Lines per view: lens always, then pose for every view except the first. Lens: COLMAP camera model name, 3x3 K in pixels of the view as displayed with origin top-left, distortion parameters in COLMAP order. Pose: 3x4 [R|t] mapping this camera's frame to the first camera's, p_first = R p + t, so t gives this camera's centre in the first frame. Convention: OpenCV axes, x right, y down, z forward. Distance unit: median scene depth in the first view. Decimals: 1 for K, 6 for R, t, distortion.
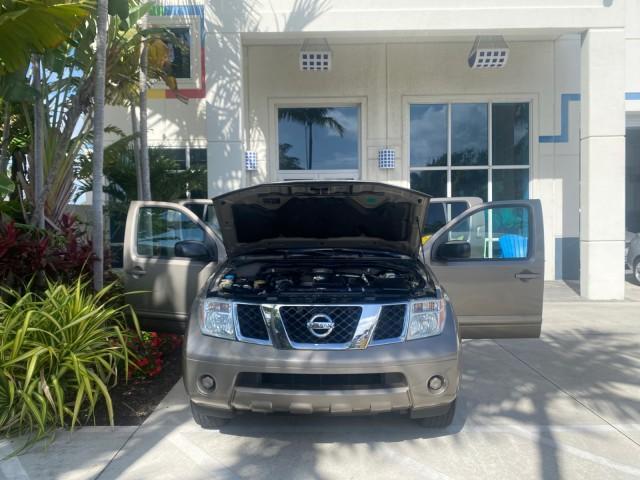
lens RADIAL K [[498.9, 0, 319.2], [0, 498.9, 239.9], [0, 0, 1]] dist [0.005977, 0.000386]
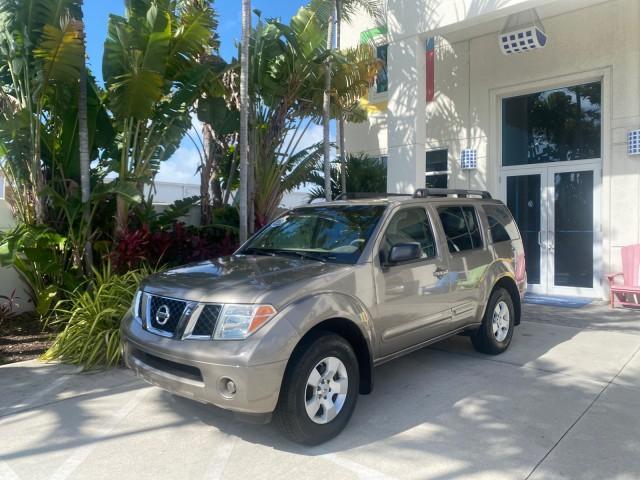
lens RADIAL K [[500.0, 0, 319.1], [0, 500.0, 235.9], [0, 0, 1]] dist [0.006272, -0.003230]
pose [[0.733993, 0.020476, -0.678849, 0.460080], [-0.026483, 0.999648, 0.001519, -0.010721], [0.678641, 0.016863, 0.734277, 0.163556]]
